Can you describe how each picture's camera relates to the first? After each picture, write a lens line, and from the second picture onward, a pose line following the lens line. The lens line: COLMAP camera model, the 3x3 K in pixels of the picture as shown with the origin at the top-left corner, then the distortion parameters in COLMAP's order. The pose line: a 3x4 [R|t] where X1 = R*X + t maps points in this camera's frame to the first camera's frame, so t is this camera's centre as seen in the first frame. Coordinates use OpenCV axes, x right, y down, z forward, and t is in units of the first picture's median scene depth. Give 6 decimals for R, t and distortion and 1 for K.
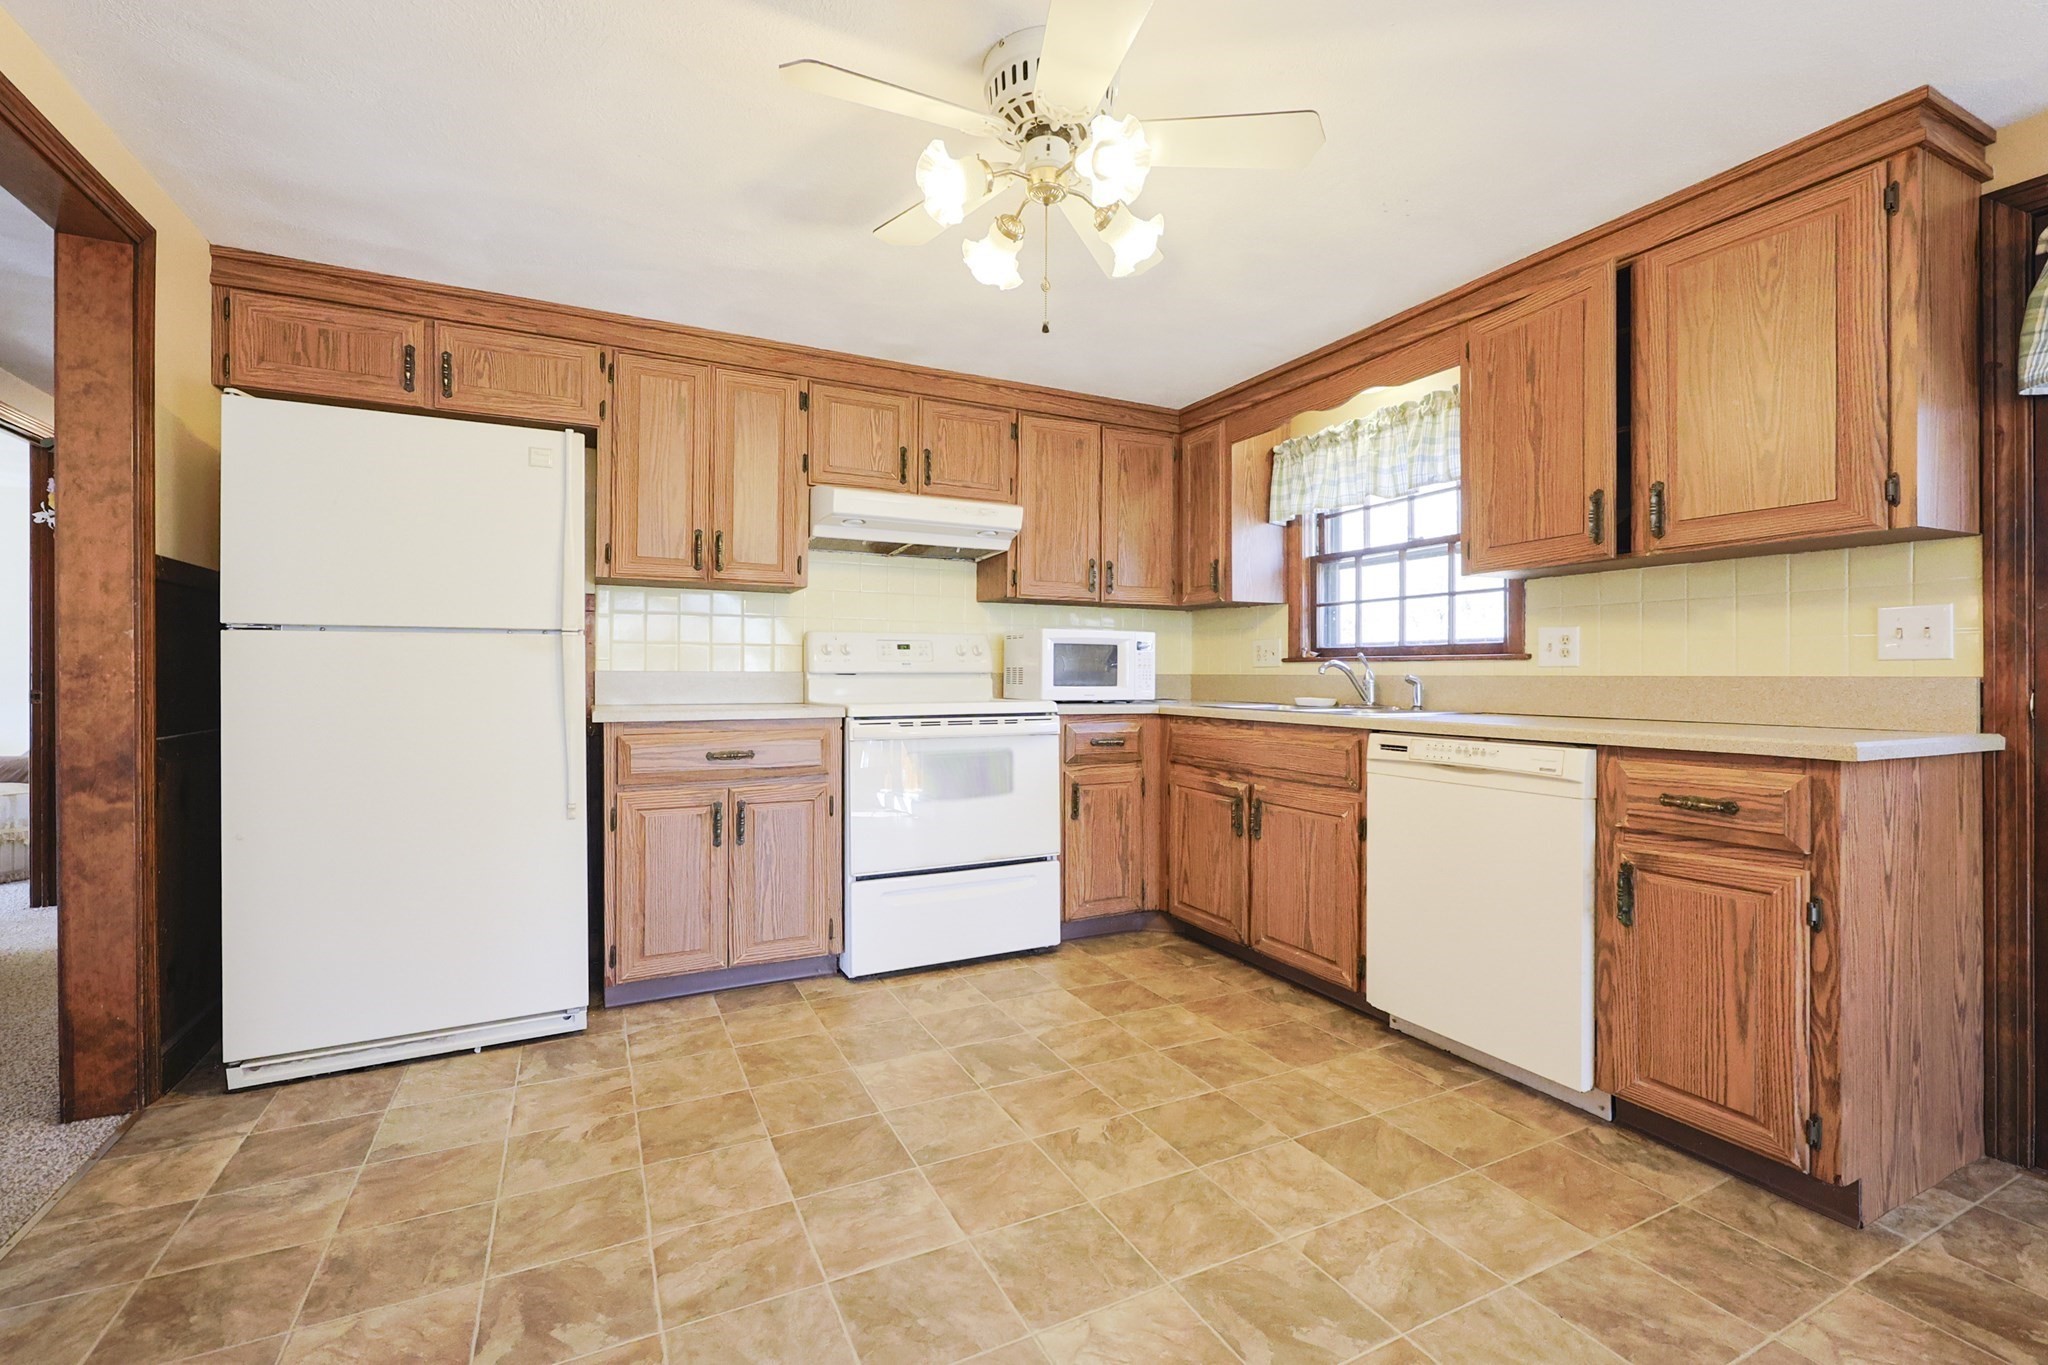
lens RADIAL K [[871.2, 0, 1029.8], [0, 871.2, 669.2], [0, 0, 1]] dist [-0.000214, 0.000092]
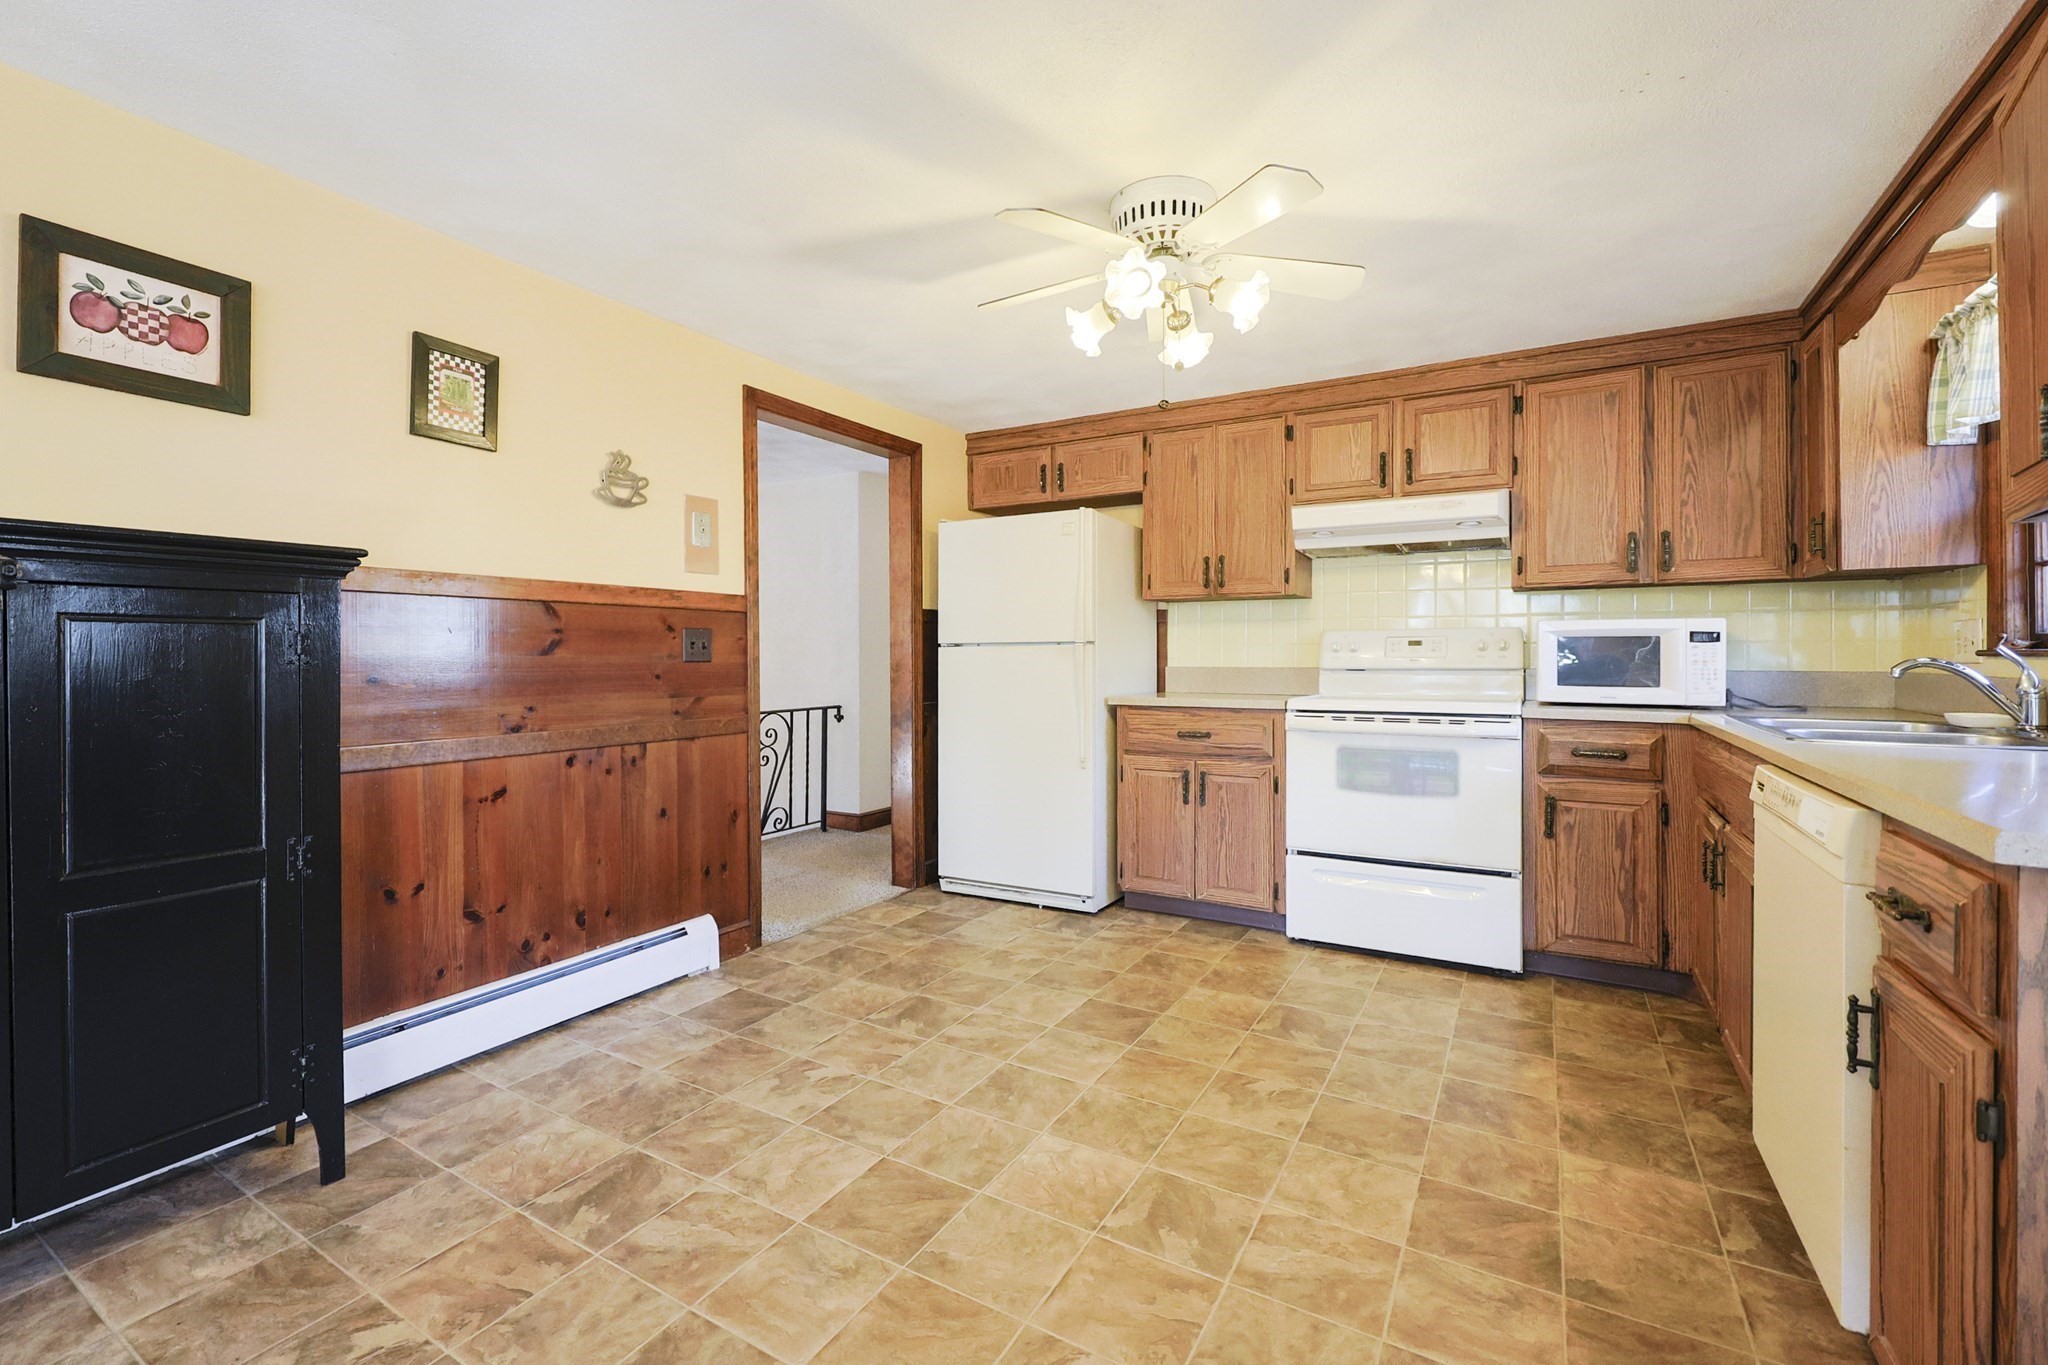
lens RADIAL K [[875.8, 0, 1023.2], [0, 875.8, 652.0], [0, 0, 1]] dist [-0.000485, 0.000270]
pose [[0.545966, -0.008716, -0.837762, 0.560810], [0.007589, 0.999956, -0.005458, -0.016498], [0.837773, -0.003378, 0.546008, 0.079979]]
